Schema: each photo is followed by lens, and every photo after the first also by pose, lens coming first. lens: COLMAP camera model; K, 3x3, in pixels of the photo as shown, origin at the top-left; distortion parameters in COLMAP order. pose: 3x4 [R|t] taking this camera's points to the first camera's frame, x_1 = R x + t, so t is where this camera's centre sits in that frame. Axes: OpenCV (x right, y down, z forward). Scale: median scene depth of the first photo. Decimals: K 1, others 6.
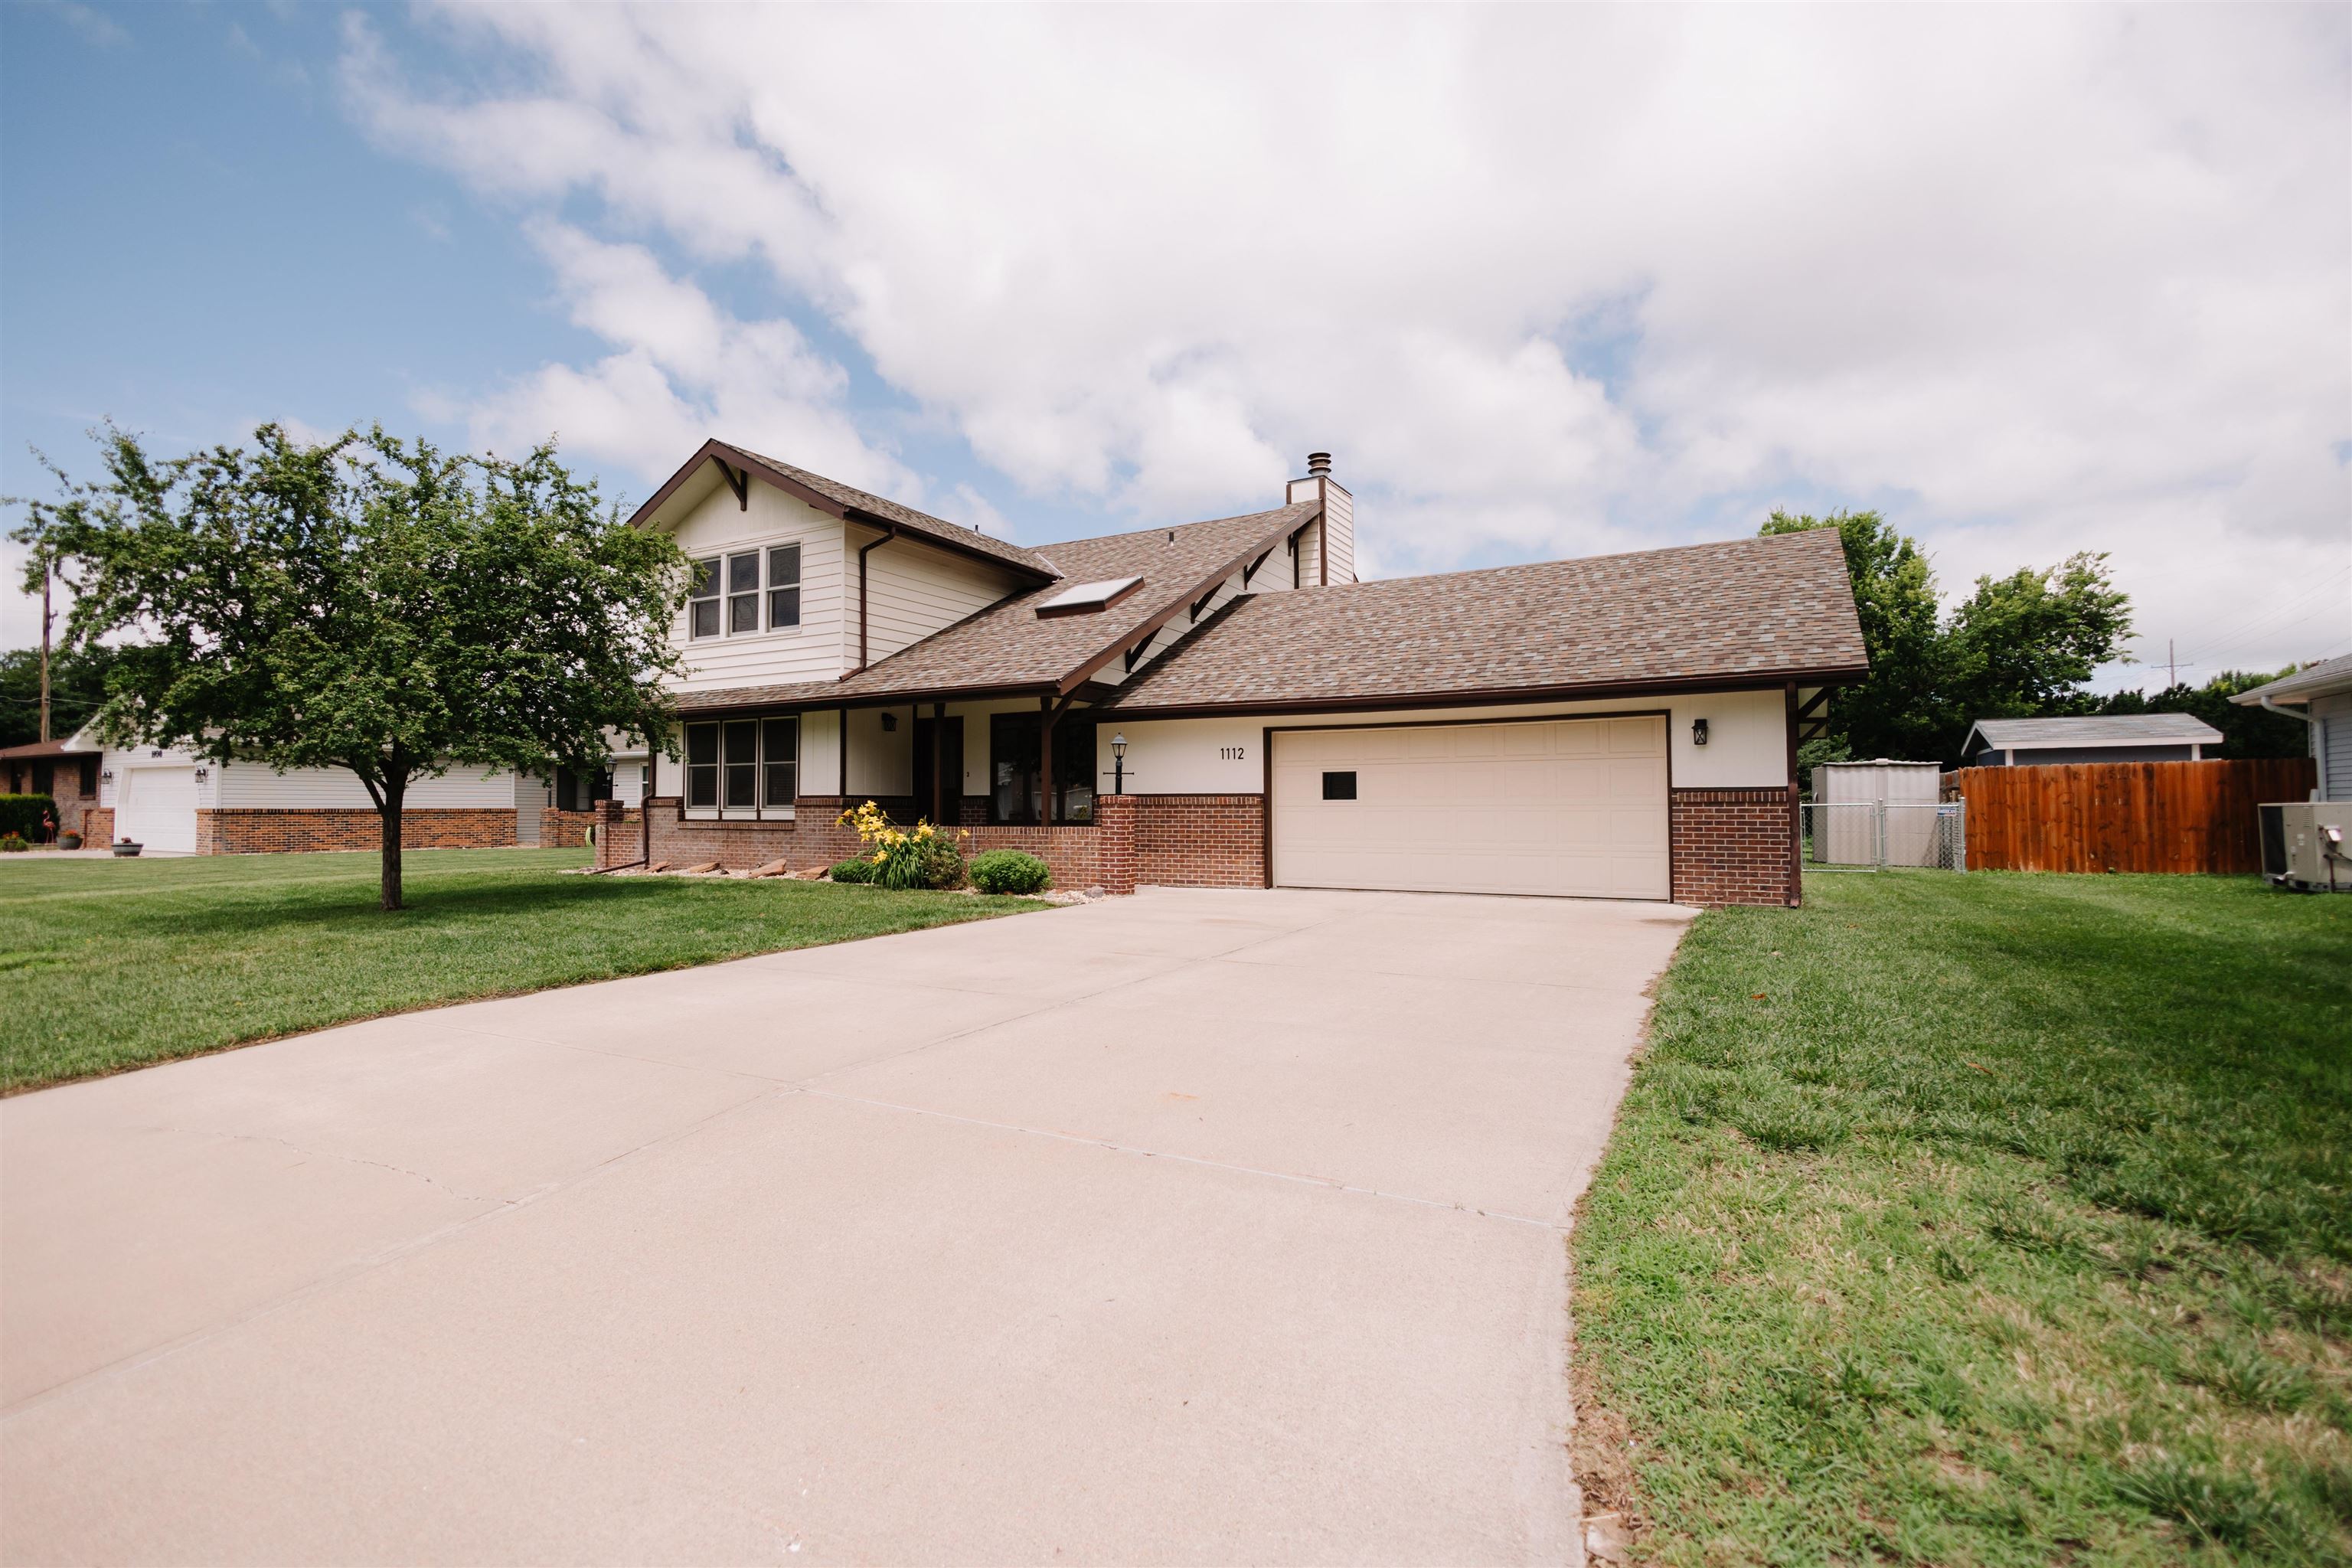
lens RADIAL K [[1048.7, 0, 1187.6], [0, 1048.7, 777.0], [0, 0, 1]] dist [-0.014856, 0.000063]
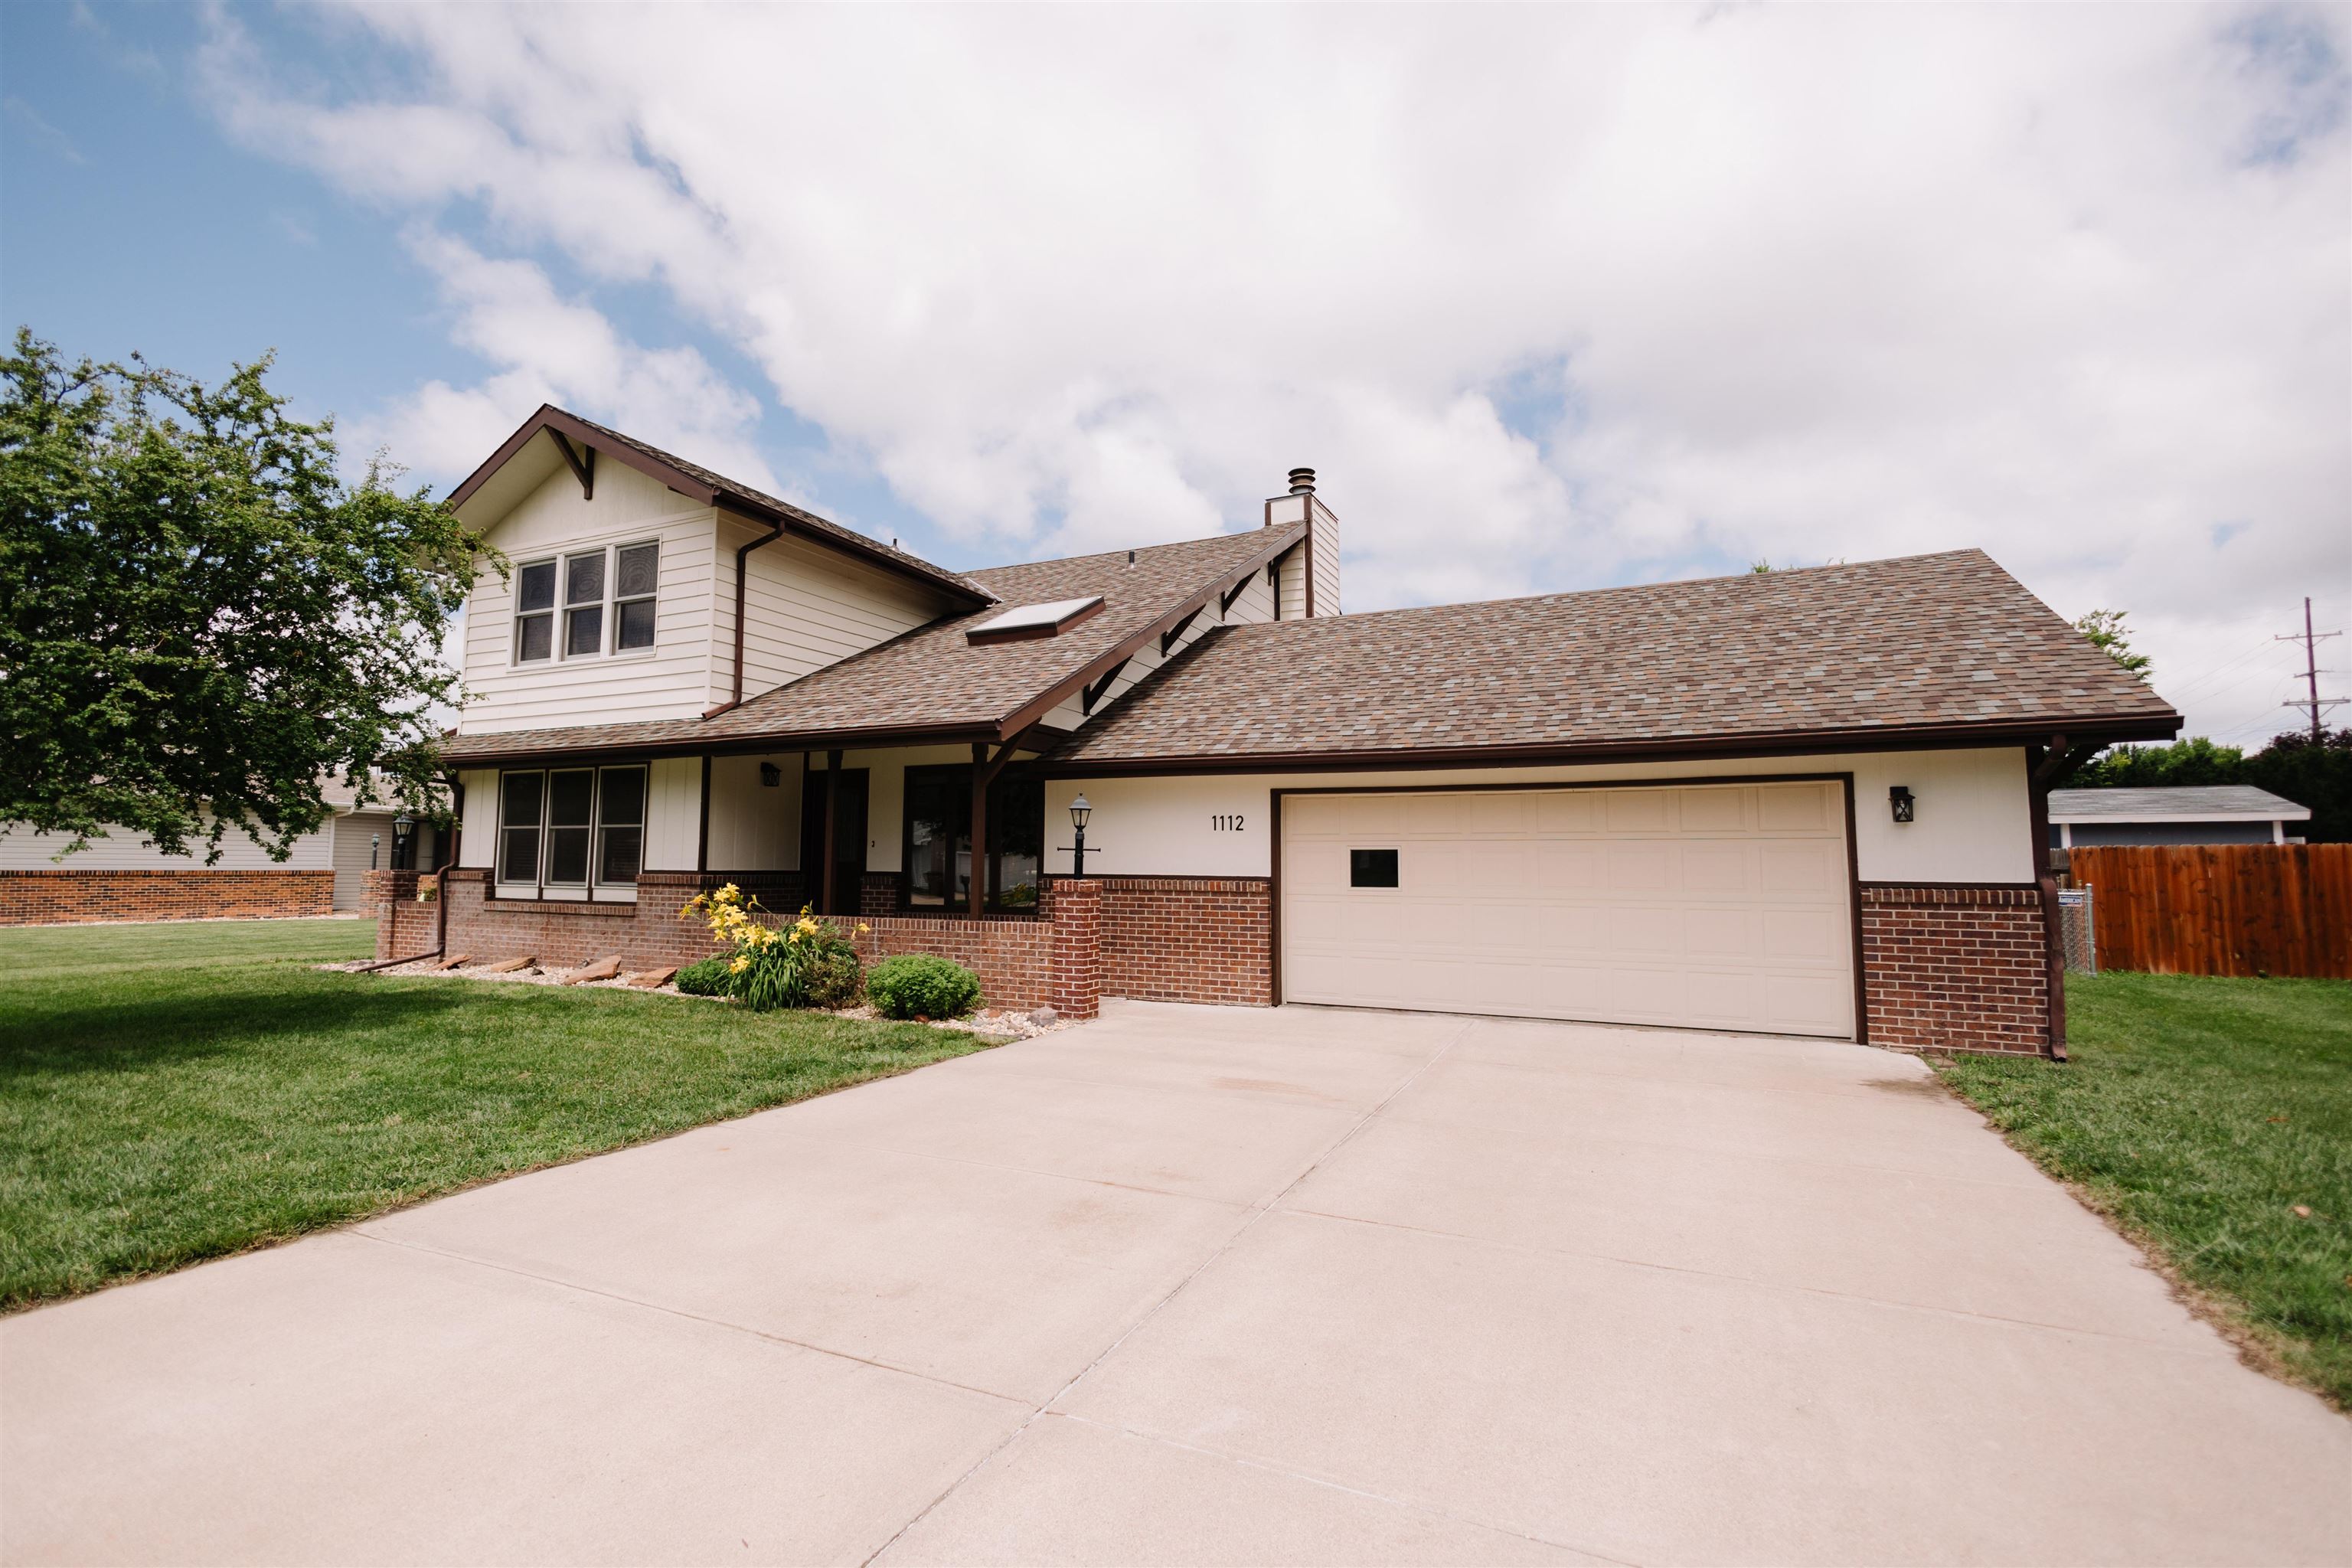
lens RADIAL K [[1079.7, 0, 1174.9], [0, 1079.7, 774.2], [0, 0, 1]] dist [0.003076, 0.000265]
pose [[0.998339, 0.014759, 0.055692, -0.034187], [-0.011491, 0.998219, -0.058544, -0.010105], [-0.056457, 0.057807, 0.996730, 0.200801]]
